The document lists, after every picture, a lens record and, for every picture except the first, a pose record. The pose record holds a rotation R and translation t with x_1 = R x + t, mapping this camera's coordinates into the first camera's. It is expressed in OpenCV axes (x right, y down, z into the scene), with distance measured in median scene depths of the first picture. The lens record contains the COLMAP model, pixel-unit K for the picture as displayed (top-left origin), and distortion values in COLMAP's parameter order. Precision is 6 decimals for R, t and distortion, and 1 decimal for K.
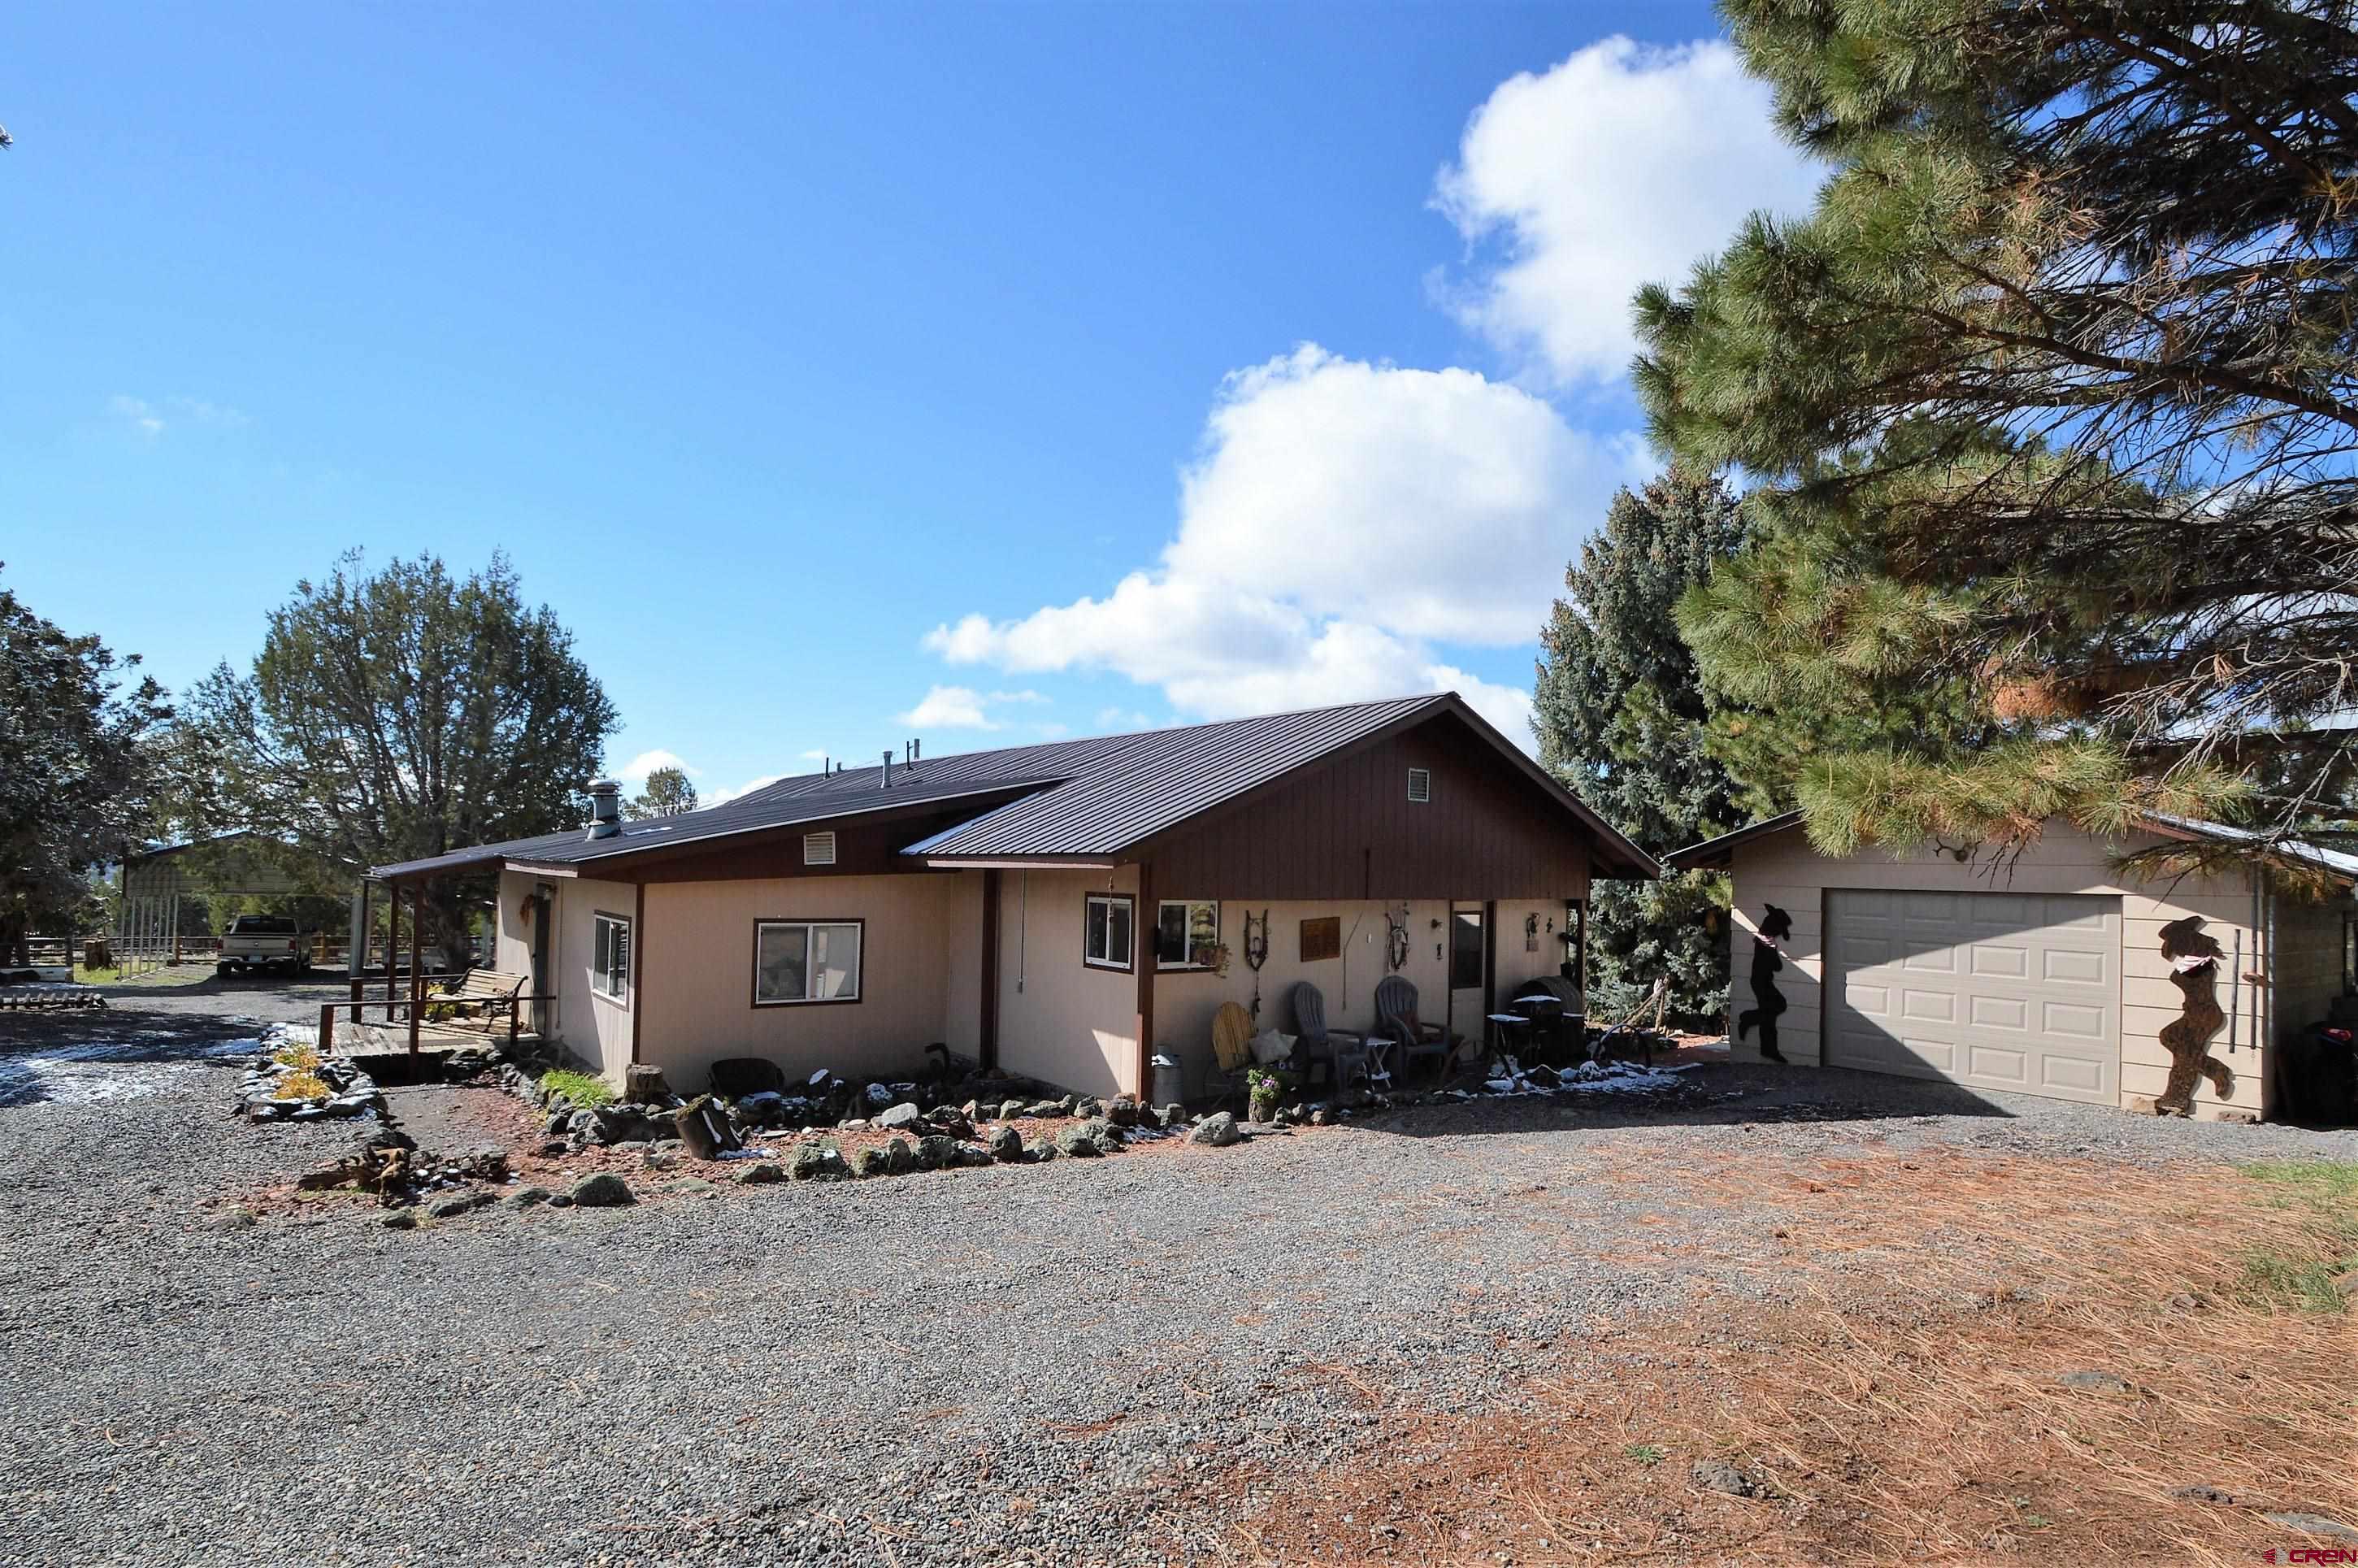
lens RADIAL K [[1108.4, 0, 1178.7], [0, 1108.4, 817.6], [0, 0, 1]] dist [0.001274, 0.000055]
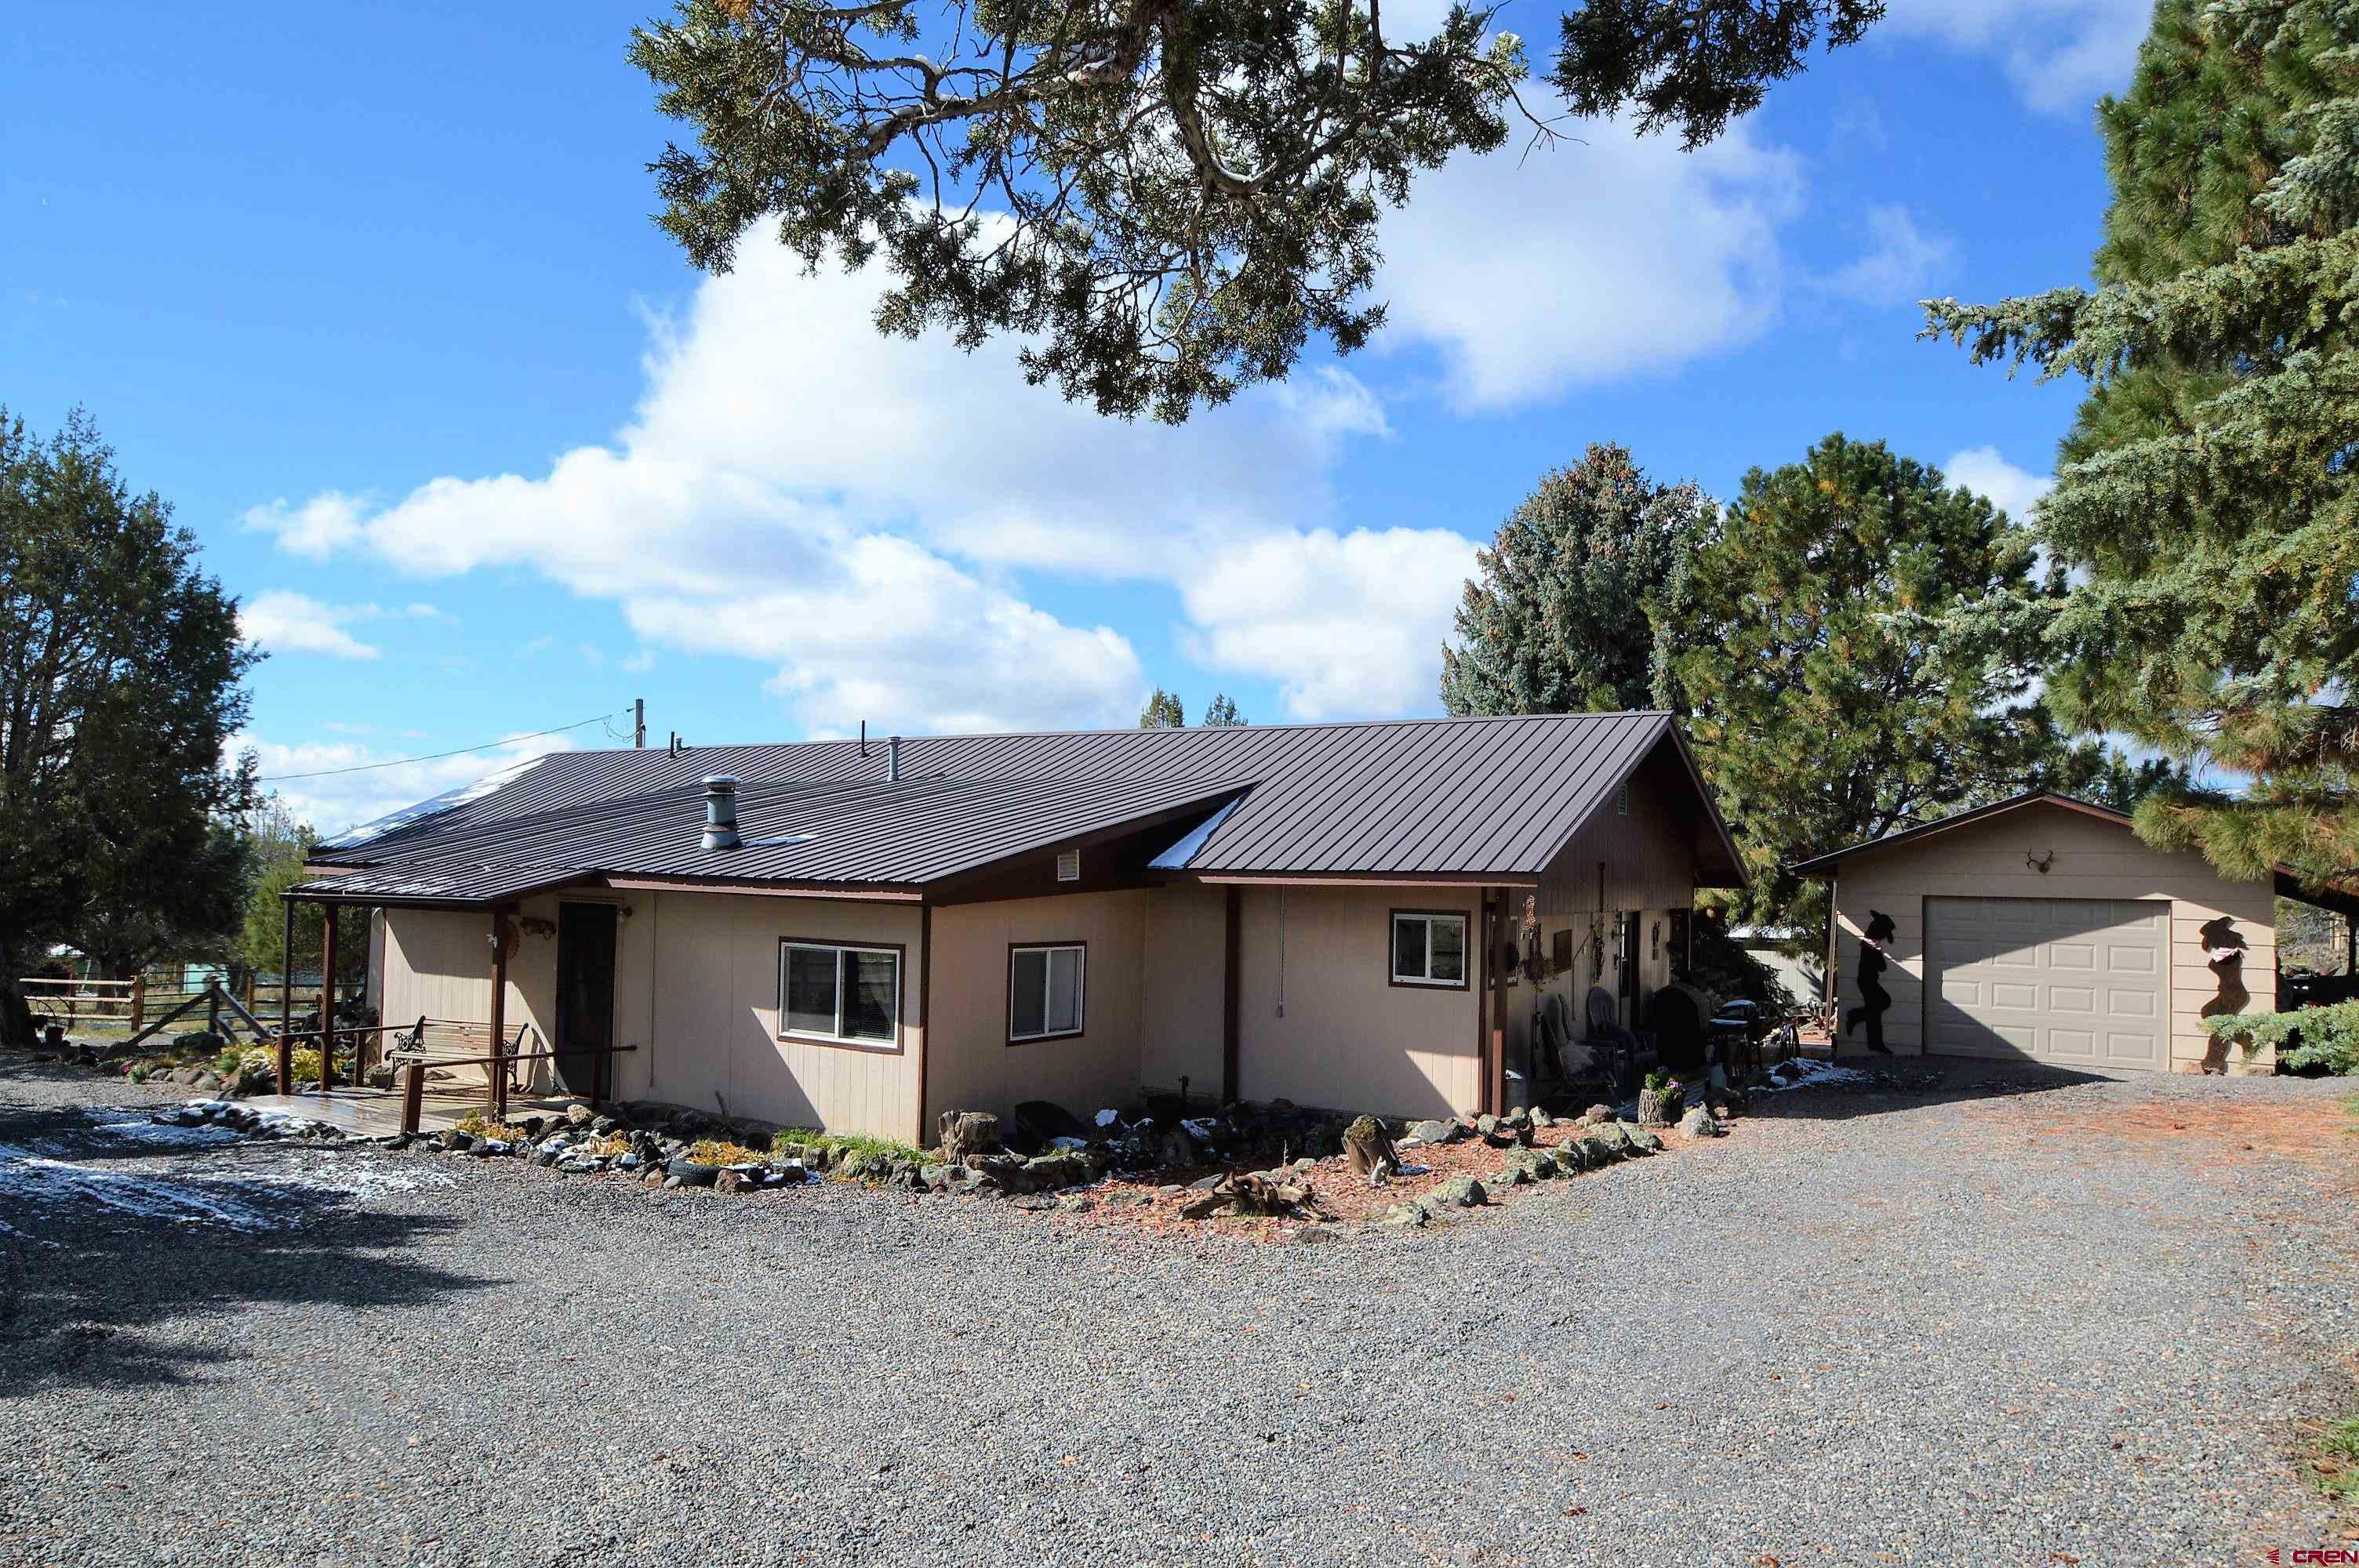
lens RADIAL K [[1458.9, 0, 1179.5], [0, 1458.9, 784.0], [0, 0, 1]] dist [-0.005593, -0.000692]
pose [[0.939483, 0.016172, 0.342215, -0.657431], [-0.013726, 0.999860, -0.009566, -0.025934], [-0.342321, 0.004290, 0.939573, -0.130818]]
